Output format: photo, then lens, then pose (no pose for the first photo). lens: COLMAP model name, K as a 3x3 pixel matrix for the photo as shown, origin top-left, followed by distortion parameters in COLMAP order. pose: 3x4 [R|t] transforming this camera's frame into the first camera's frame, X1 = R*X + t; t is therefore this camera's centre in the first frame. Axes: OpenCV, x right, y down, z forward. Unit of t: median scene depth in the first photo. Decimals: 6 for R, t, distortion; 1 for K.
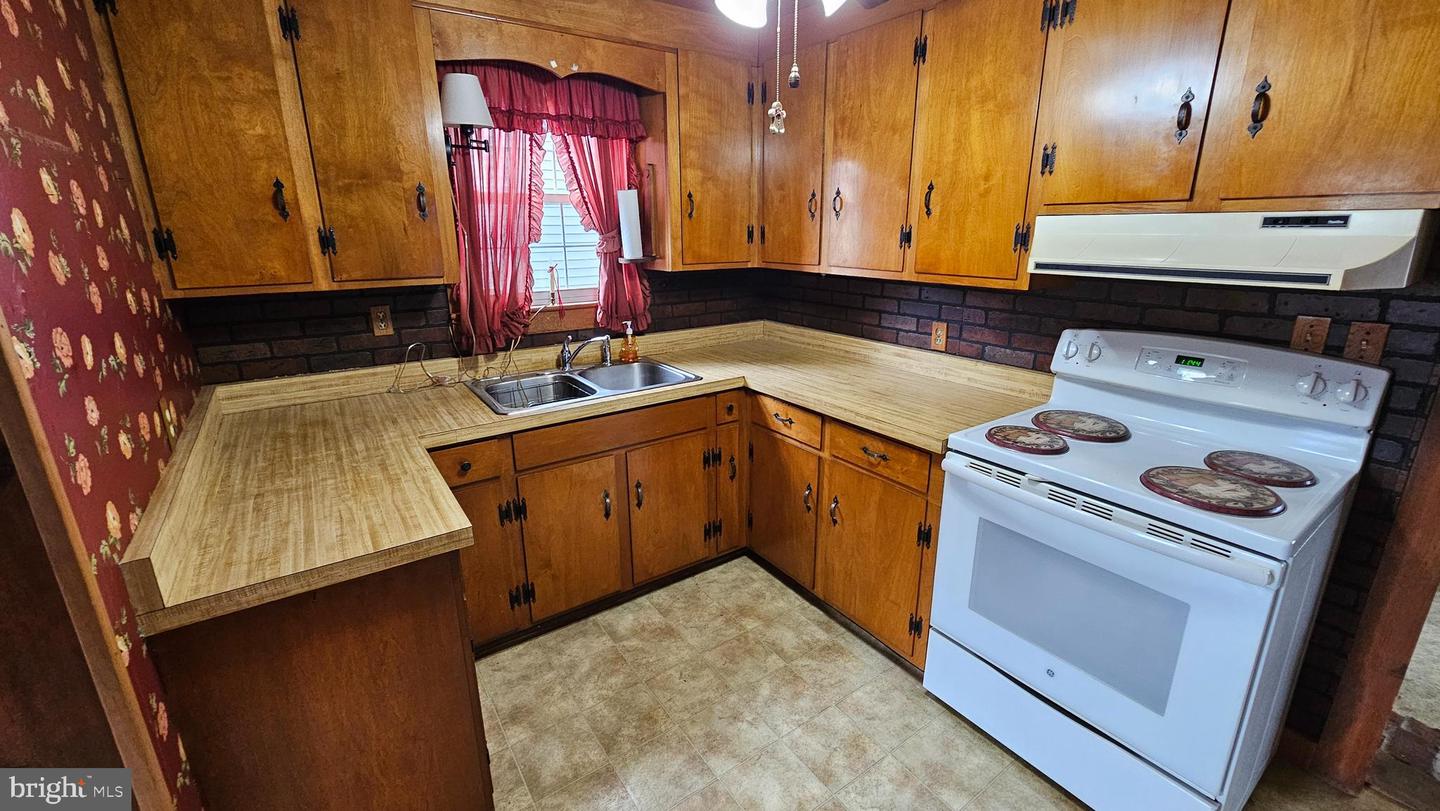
lens RADIAL K [[583.2, 0, 720.6], [0, 583.2, 390.5], [0, 0, 1]] dist [-0.000362, 0.000035]
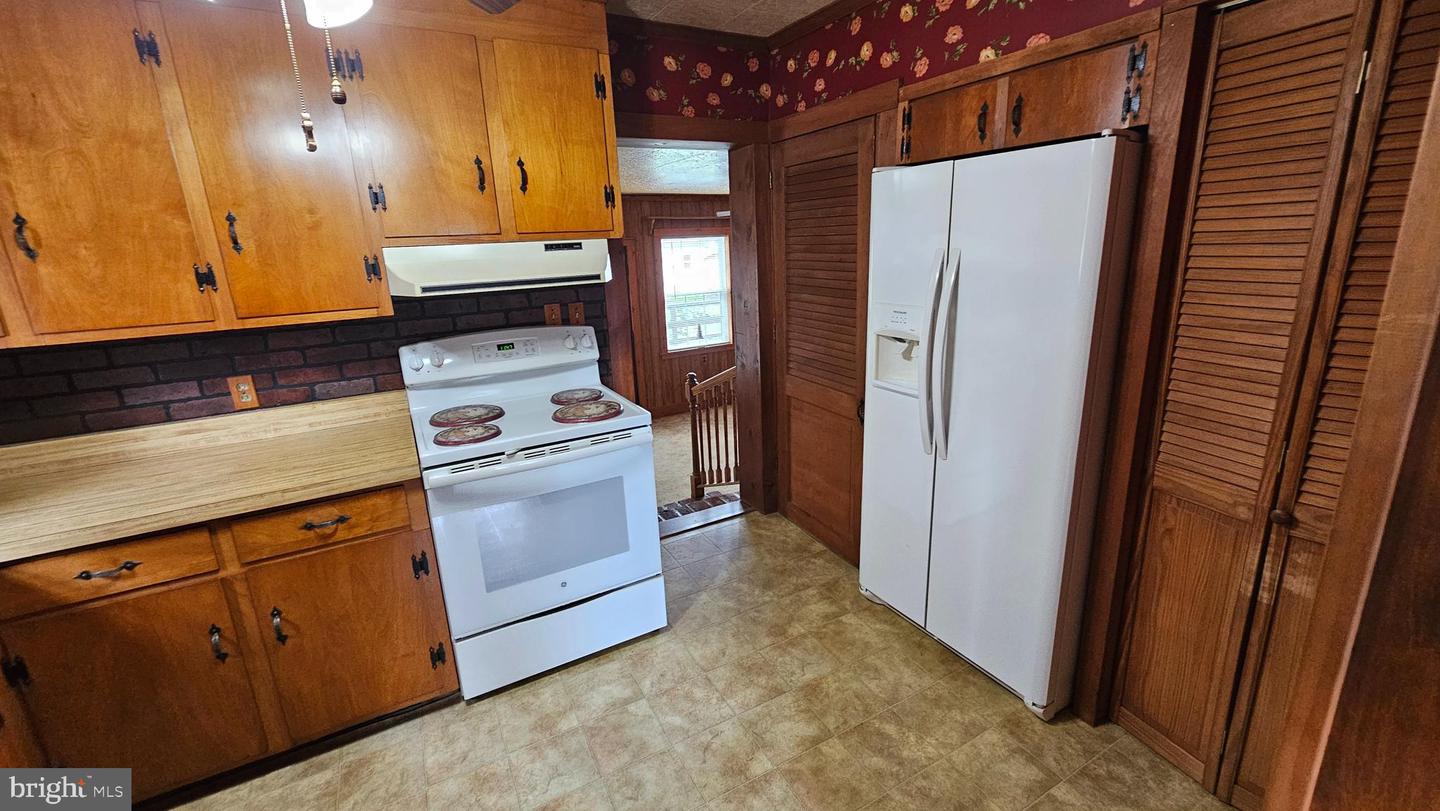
lens RADIAL K [[583.2, 0, 720.6], [0, 583.2, 390.5], [0, 0, 1]] dist [-0.000362, 0.000035]
pose [[0.121263, -0.252321, 0.960015, -0.434450], [0.307777, 0.929044, 0.205304, -0.069153], [-0.943699, 0.270575, 0.190317, 0.229262]]
